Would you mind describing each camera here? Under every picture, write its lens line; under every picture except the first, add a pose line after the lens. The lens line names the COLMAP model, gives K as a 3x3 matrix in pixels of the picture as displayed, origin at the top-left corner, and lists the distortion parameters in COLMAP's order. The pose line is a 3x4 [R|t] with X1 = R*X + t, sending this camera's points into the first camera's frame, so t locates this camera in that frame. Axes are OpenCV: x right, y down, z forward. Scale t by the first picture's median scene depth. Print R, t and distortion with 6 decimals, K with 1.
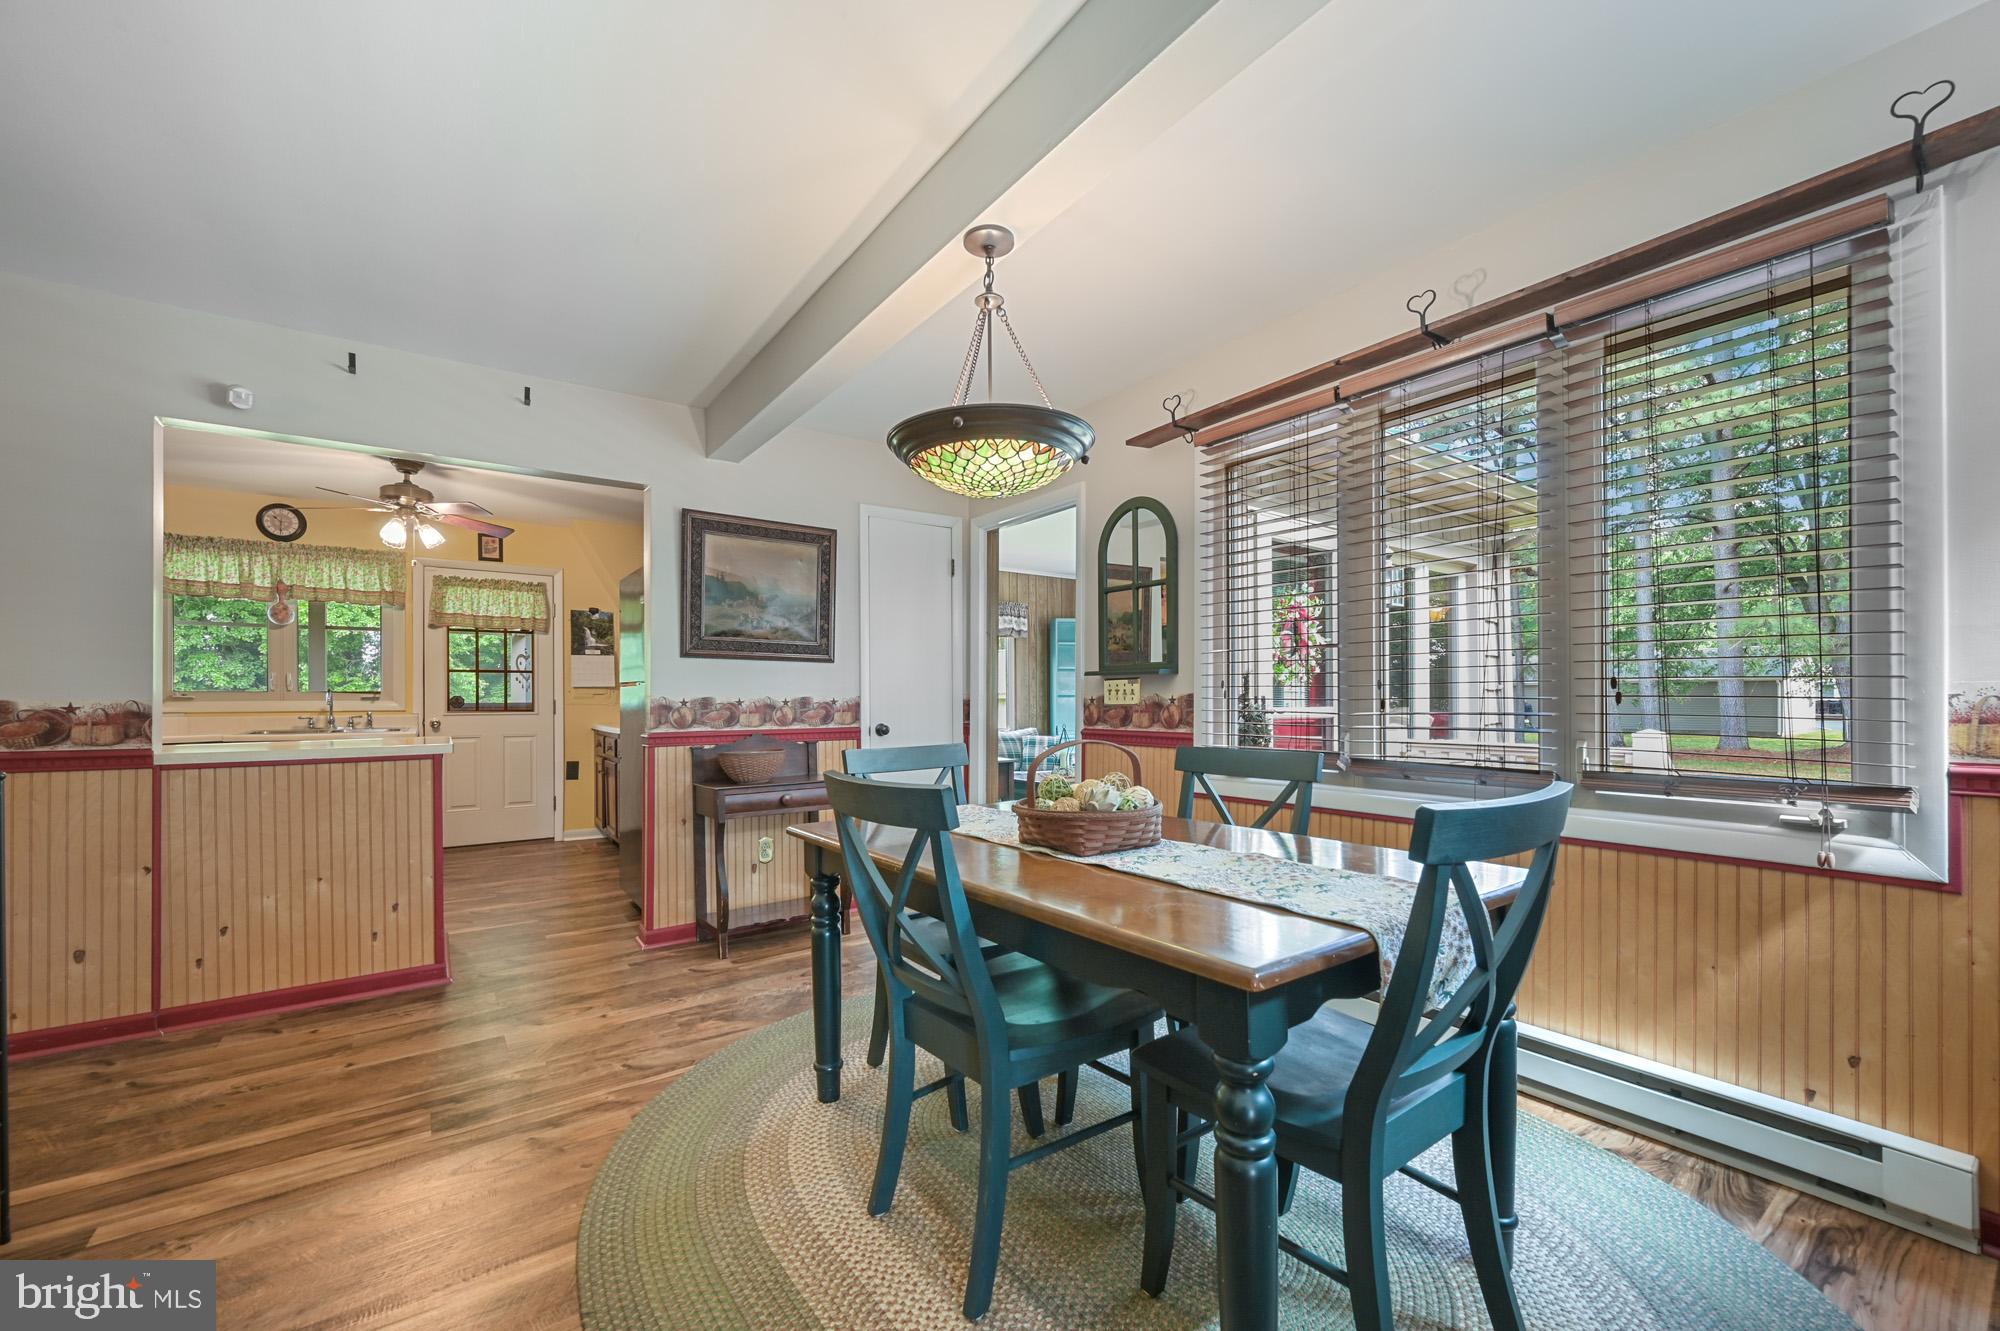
lens RADIAL K [[792.5, 0, 999.9], [0, 792.5, 694.4], [0, 0, 1]] dist [0.000287, -0.000010]
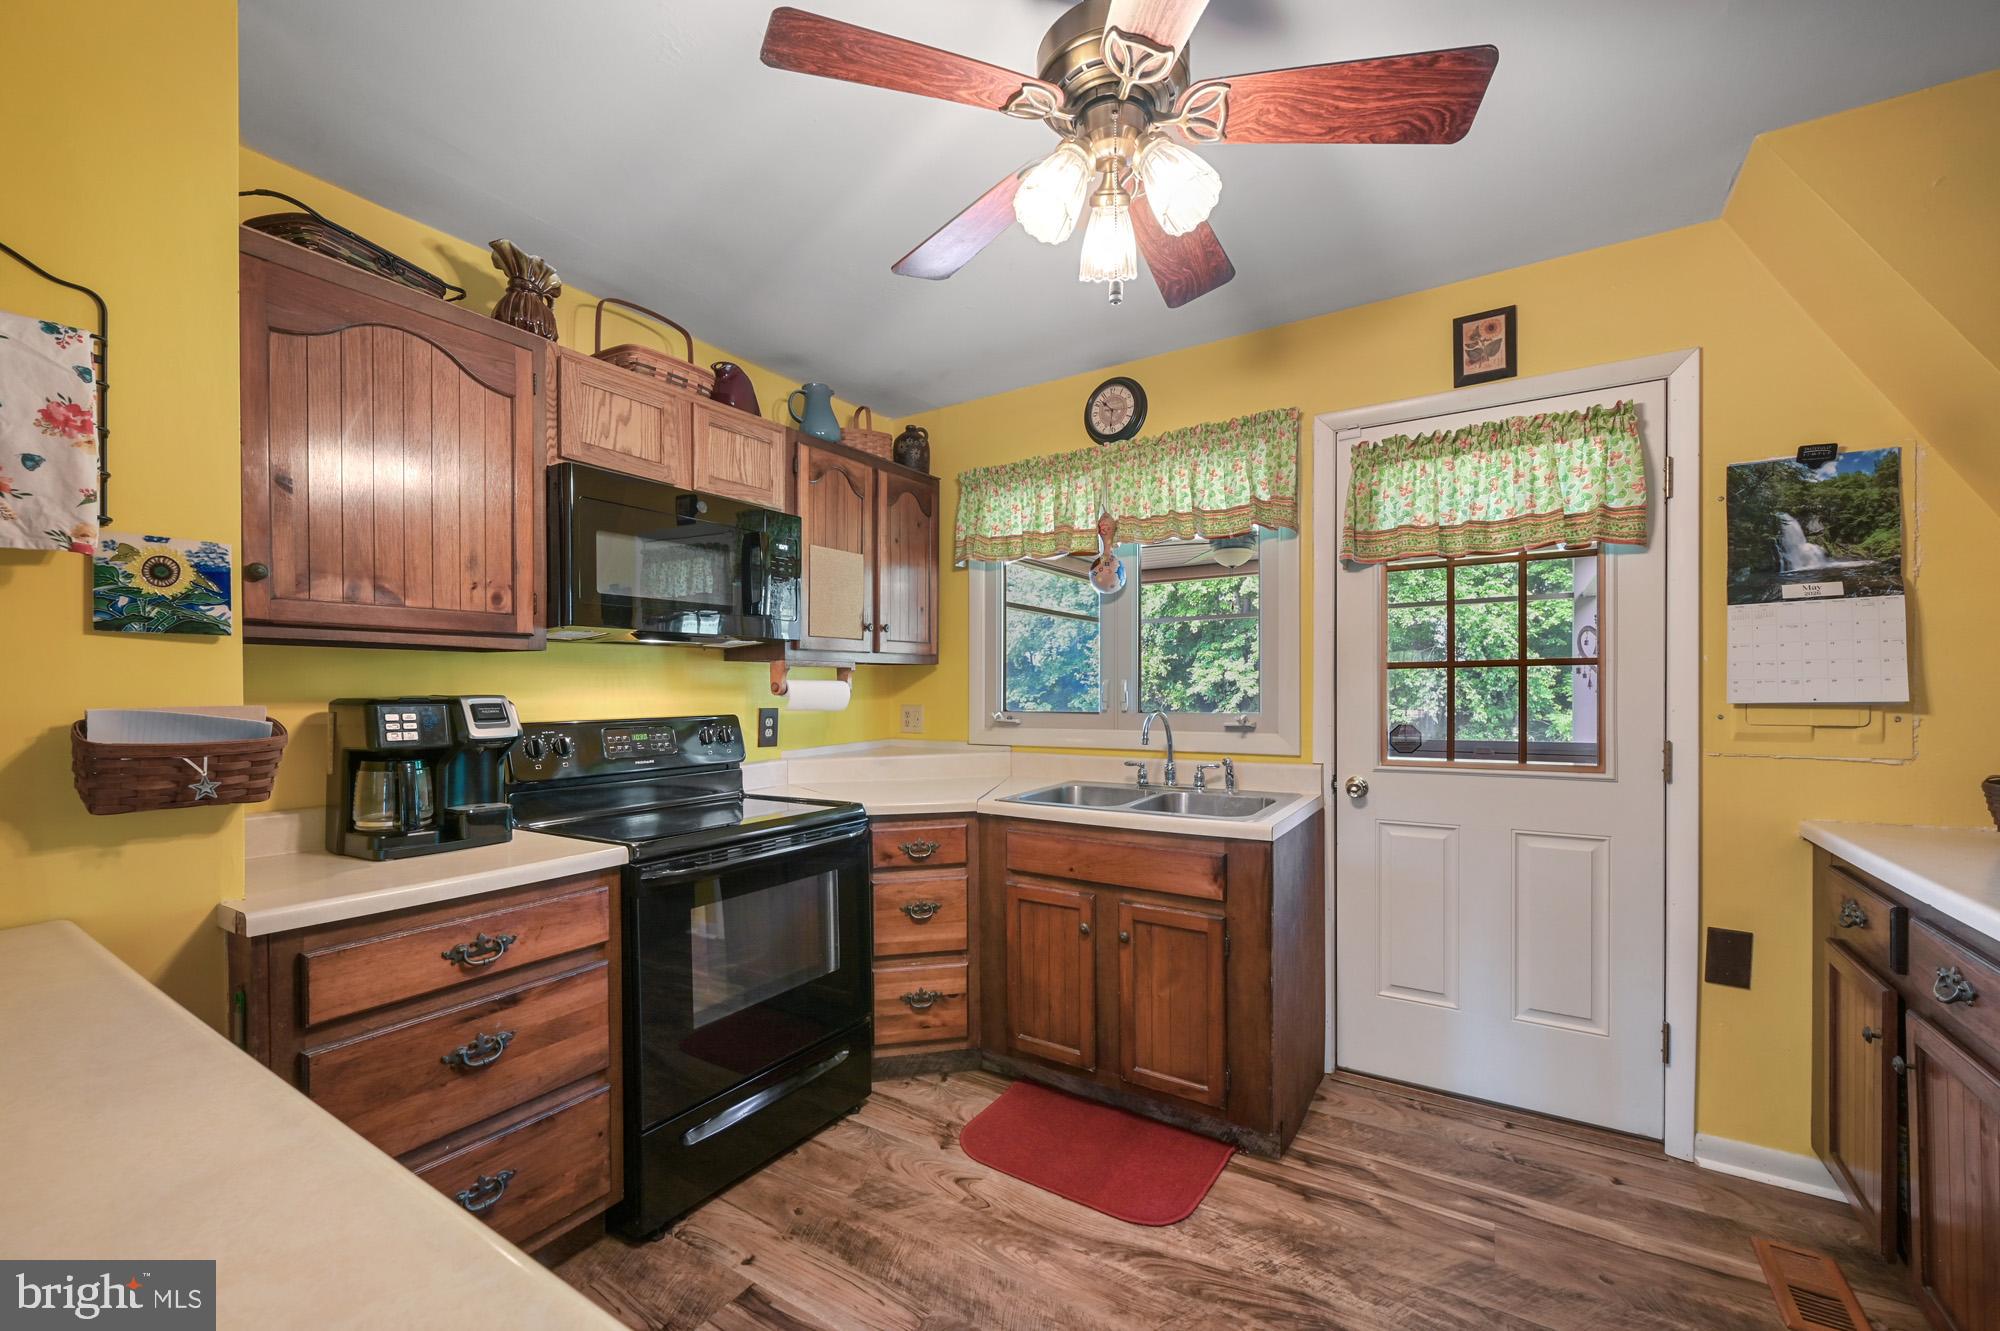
lens RADIAL K [[792.5, 0, 999.9], [0, 792.5, 694.4], [0, 0, 1]] dist [0.000287, -0.000010]
pose [[0.361890, 0.006921, -0.932195, -0.379771], [0.010689, 0.999876, 0.011573, -0.022081], [0.932160, -0.014153, 0.361771, 0.662216]]
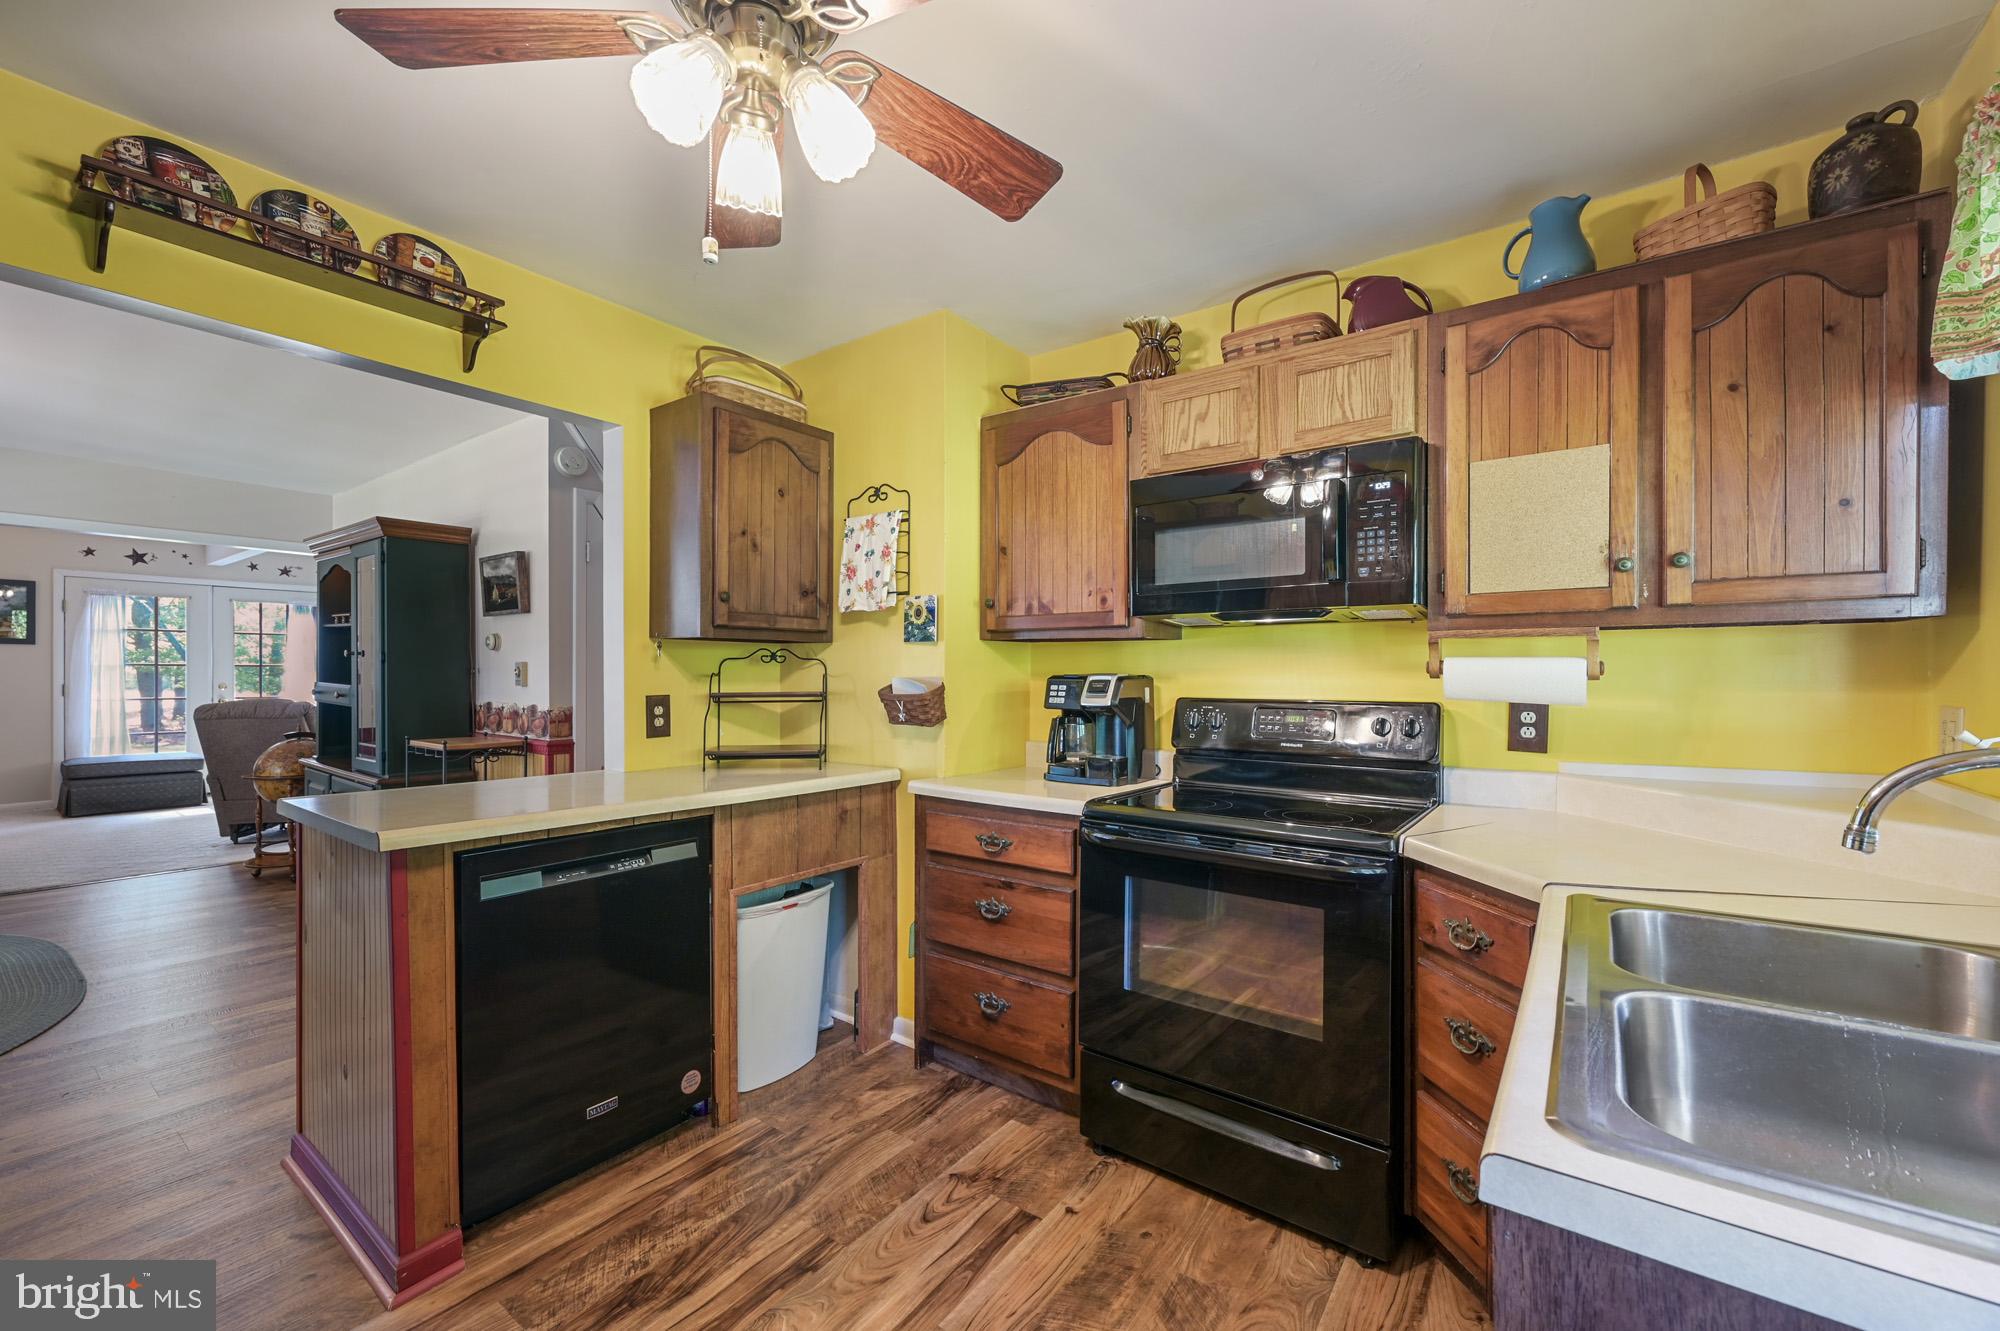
lens RADIAL K [[787.9, 0, 1000.3], [0, 787.9, 675.1], [0, 0, 1]] dist [0.001316, 0.000276]
pose [[-0.950430, 0.001500, -0.310936, -0.563476], [0.001789, 0.999998, -0.000642, -0.019436], [0.310935, -0.001167, -0.950431, 0.962818]]
